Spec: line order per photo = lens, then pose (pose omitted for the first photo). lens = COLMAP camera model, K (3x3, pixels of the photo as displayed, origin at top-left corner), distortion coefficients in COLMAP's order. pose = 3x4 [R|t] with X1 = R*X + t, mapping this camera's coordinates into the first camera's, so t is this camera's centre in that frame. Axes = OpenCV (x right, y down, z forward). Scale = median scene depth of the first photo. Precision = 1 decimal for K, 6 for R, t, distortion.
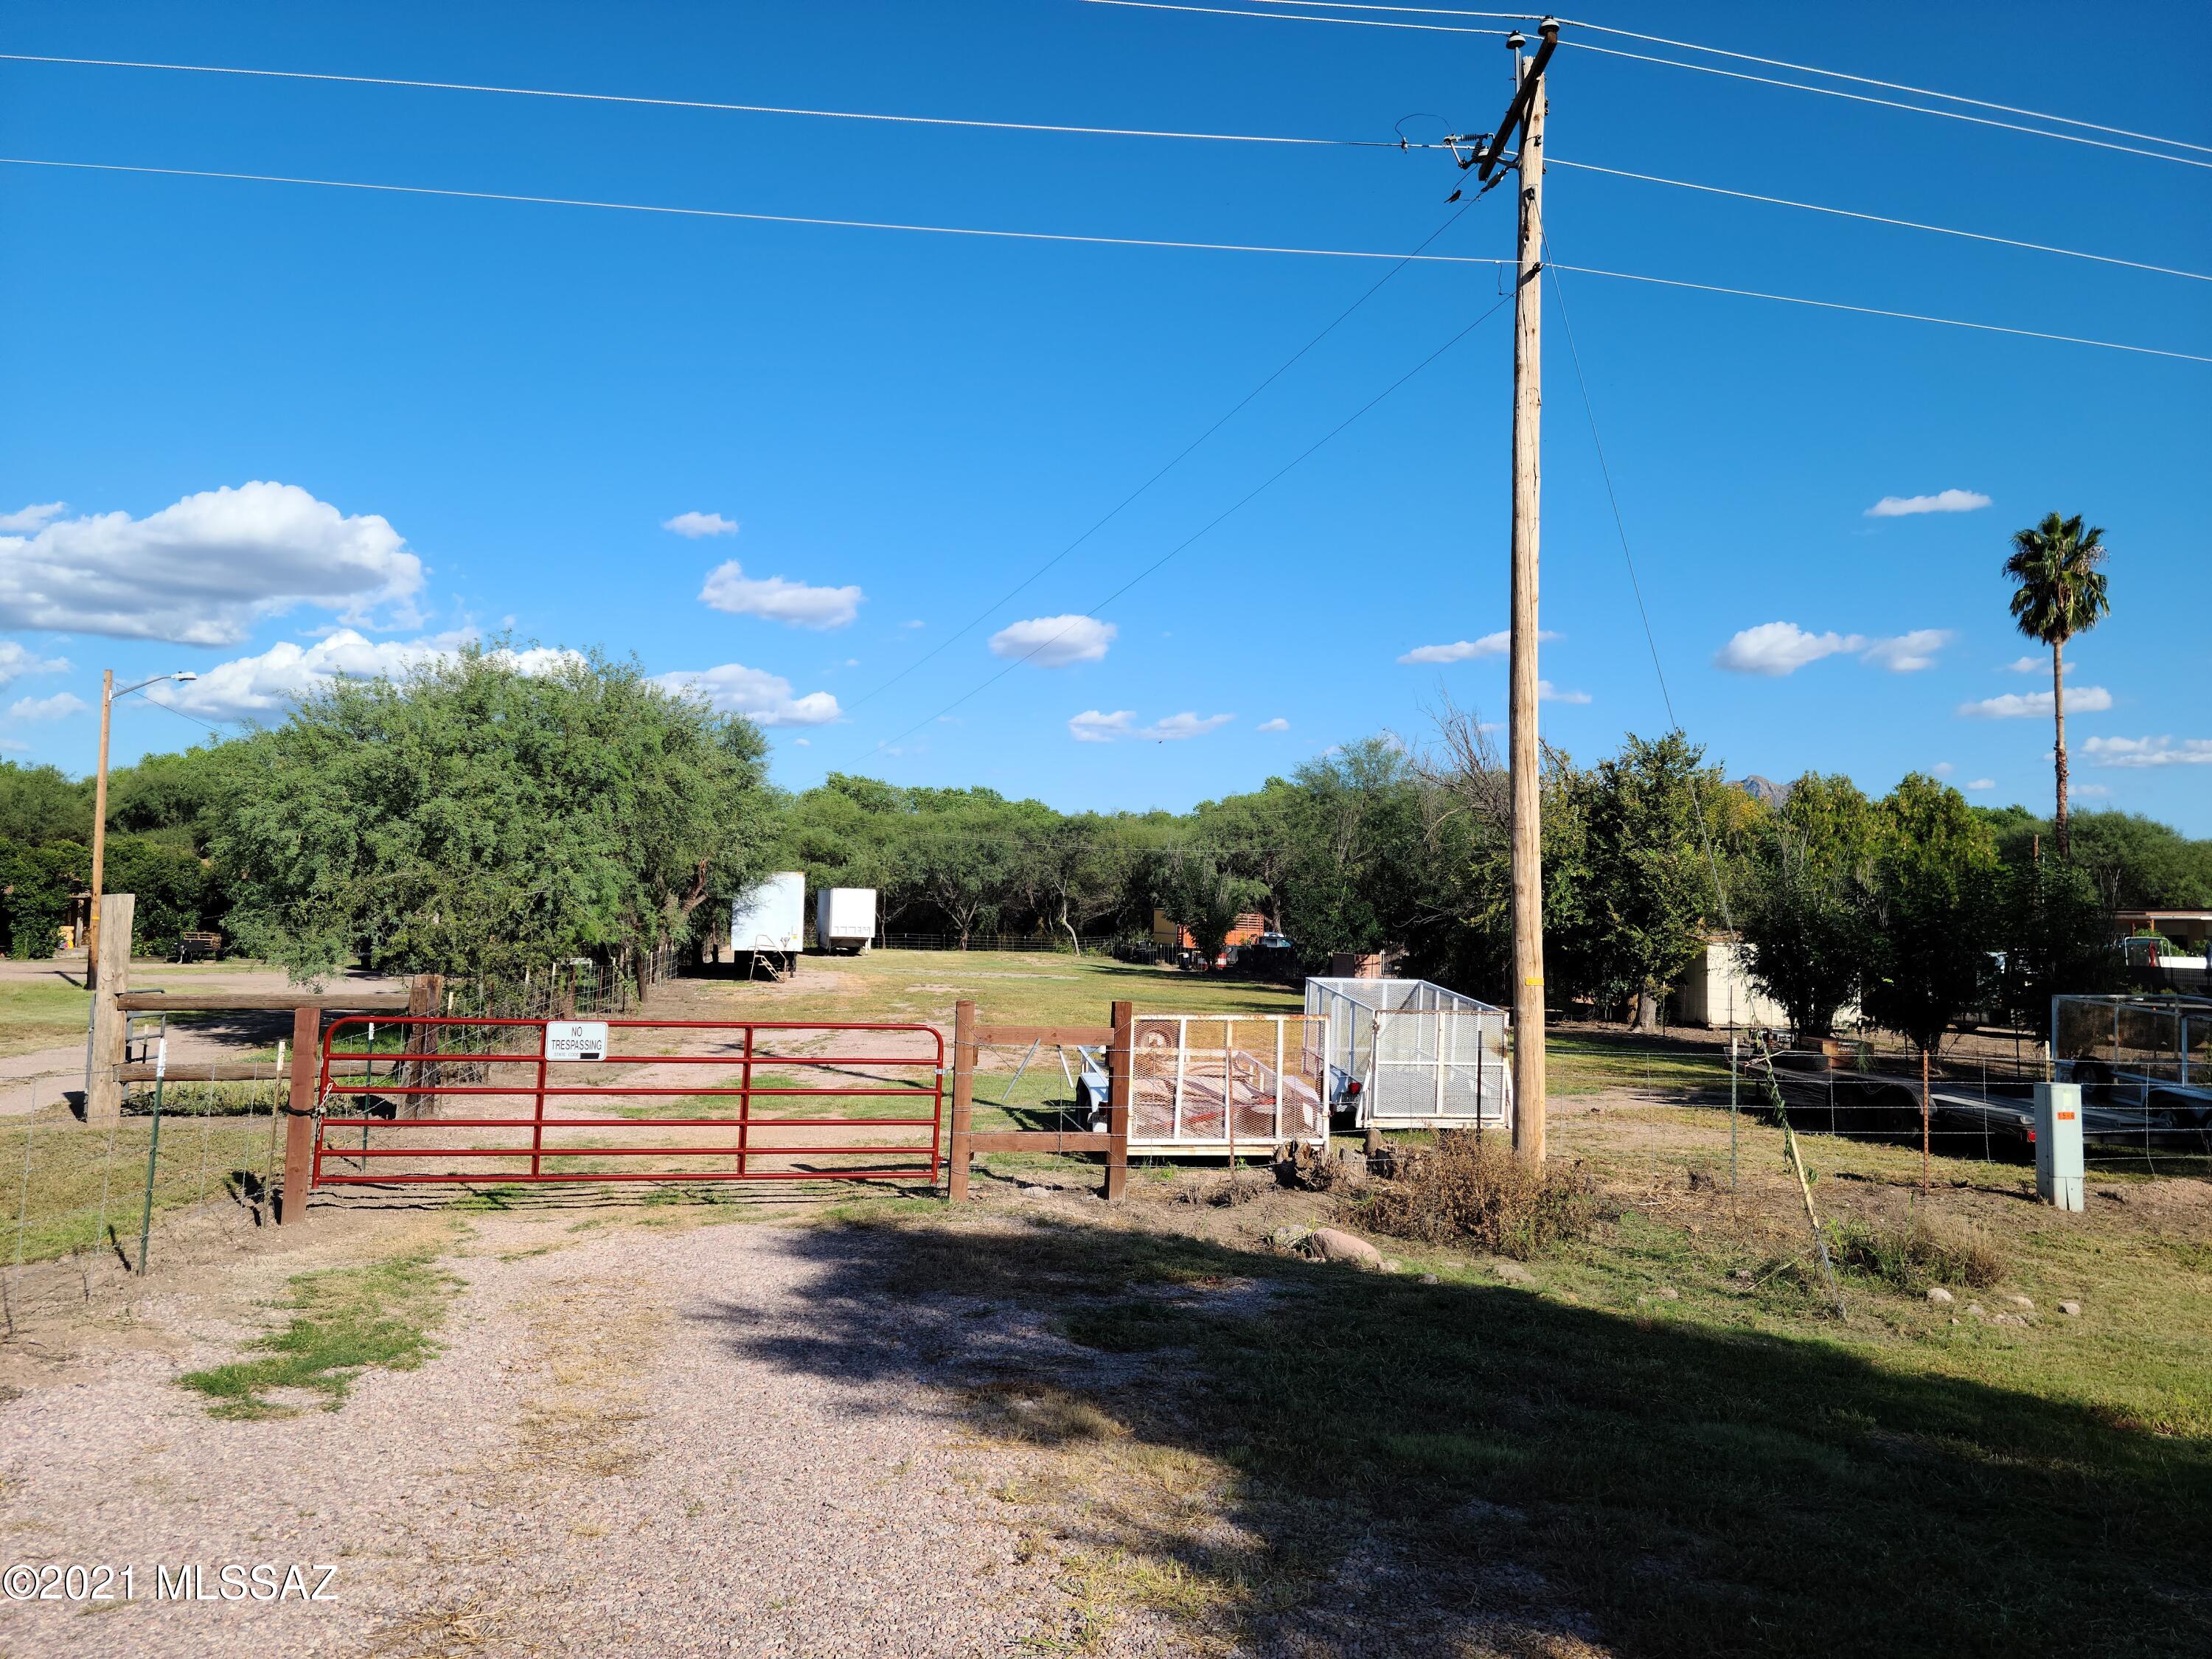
lens RADIAL K [[1808.0, 0, 1097.6], [0, 1808.0, 813.6], [0, 0, 1]] dist [0.089871, -0.027712]
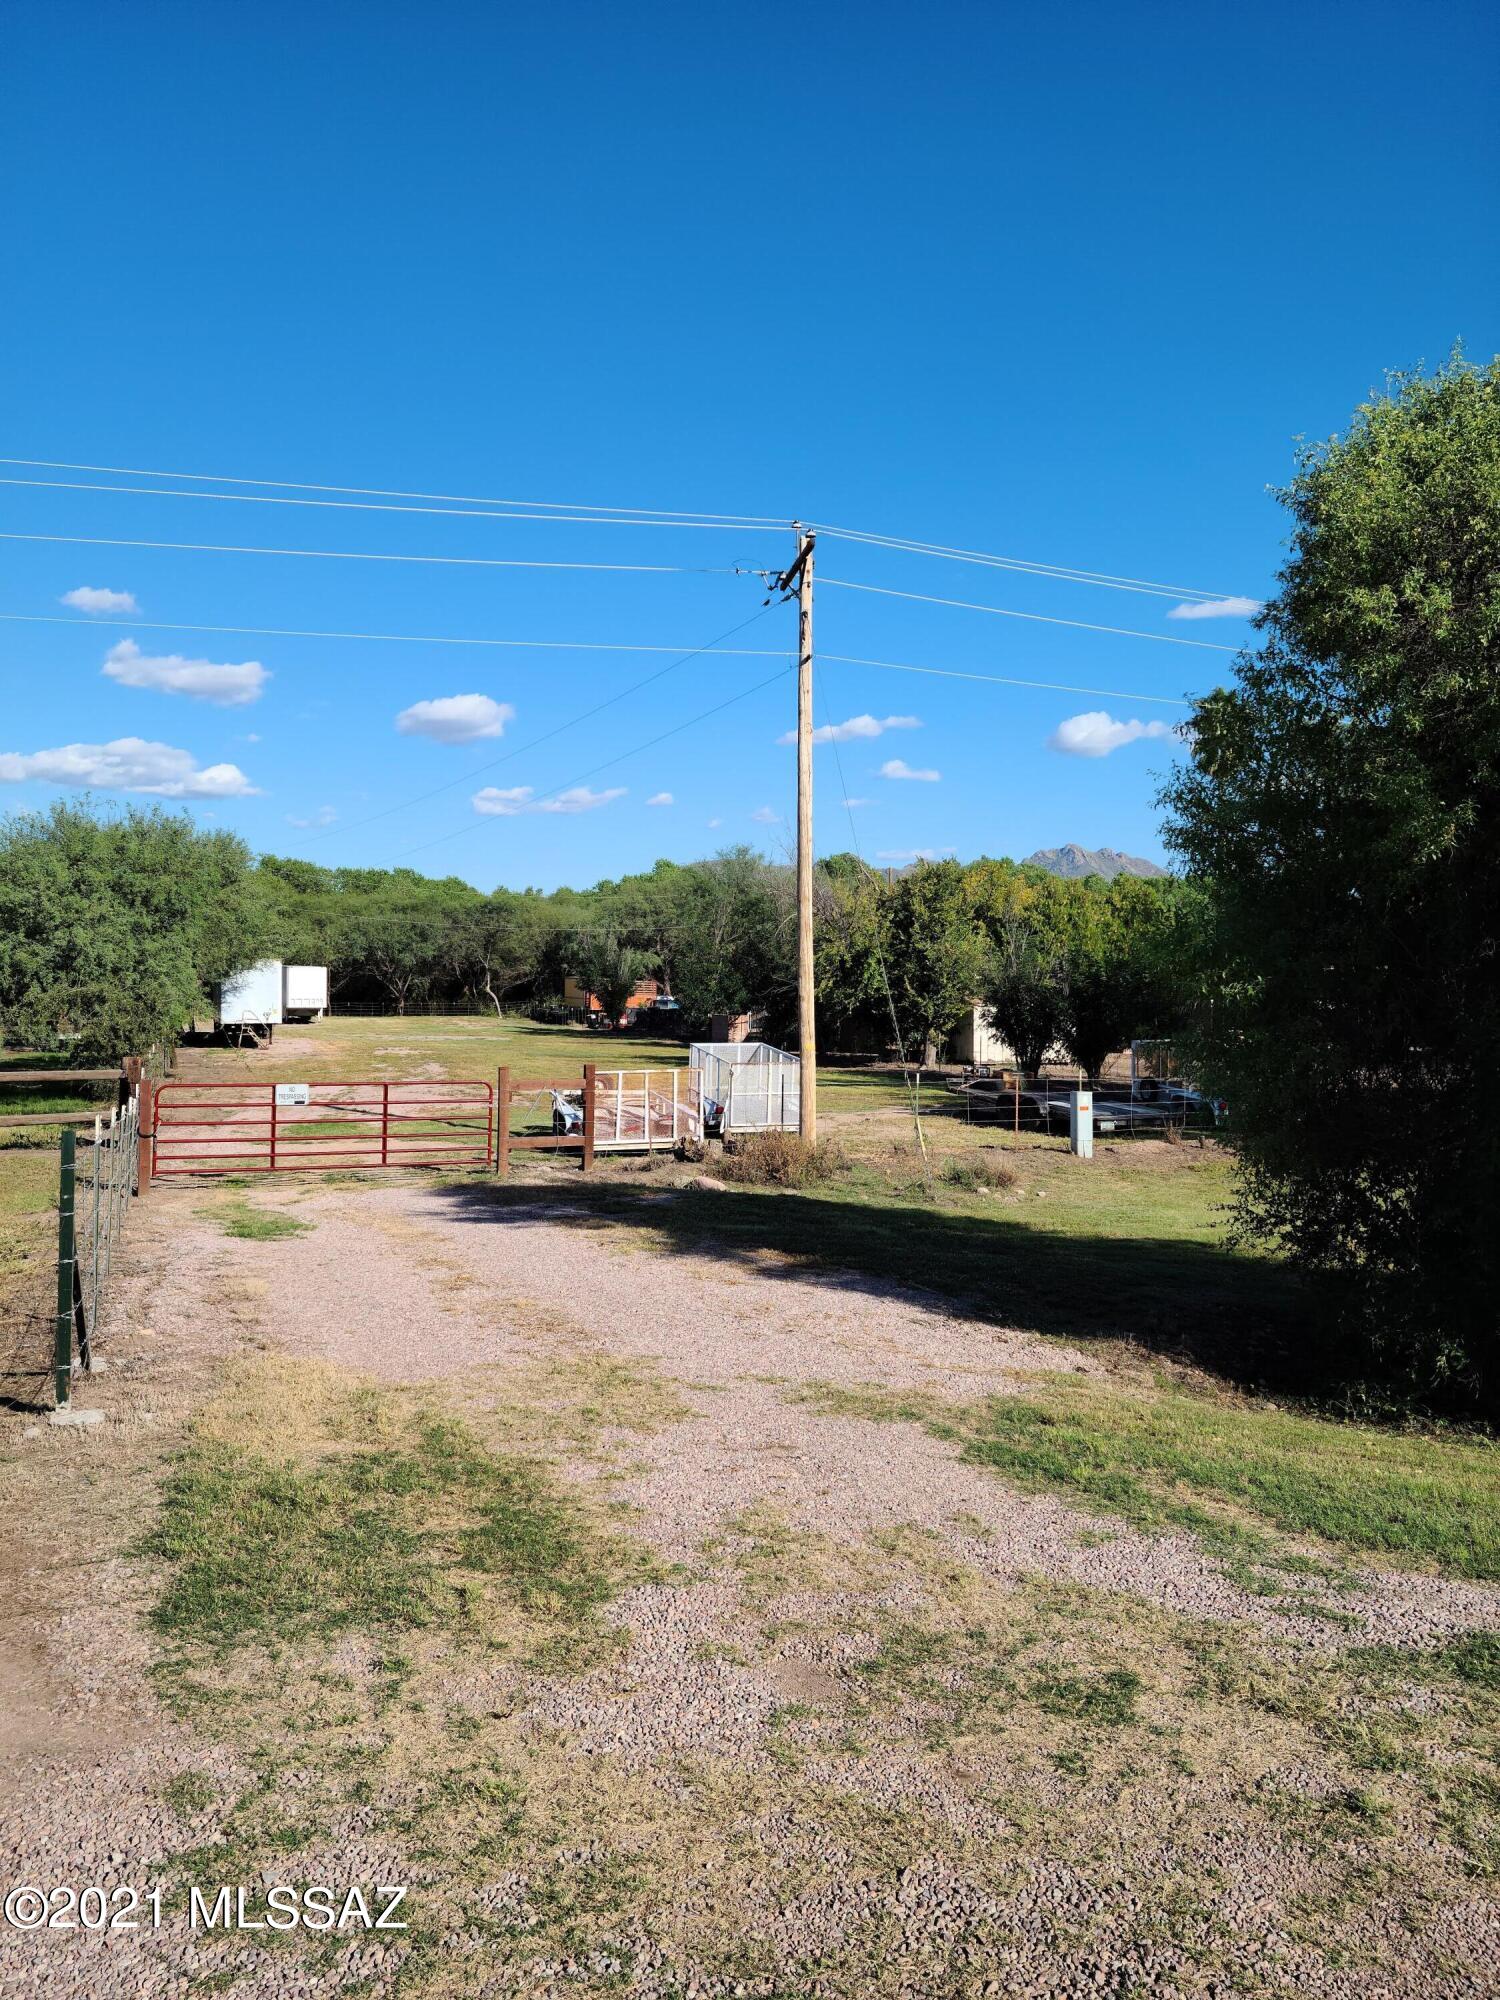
lens RADIAL K [[1634.7, 0, 787.3], [0, 1634.7, 992.1], [0, 0, 1]] dist [0.089871, -0.027712]
pose [[0.984965, -0.019319, 0.171673, -0.019611], [0.007571, 0.997600, 0.068825, -0.022208], [-0.172591, -0.066490, 0.982747, -0.177622]]
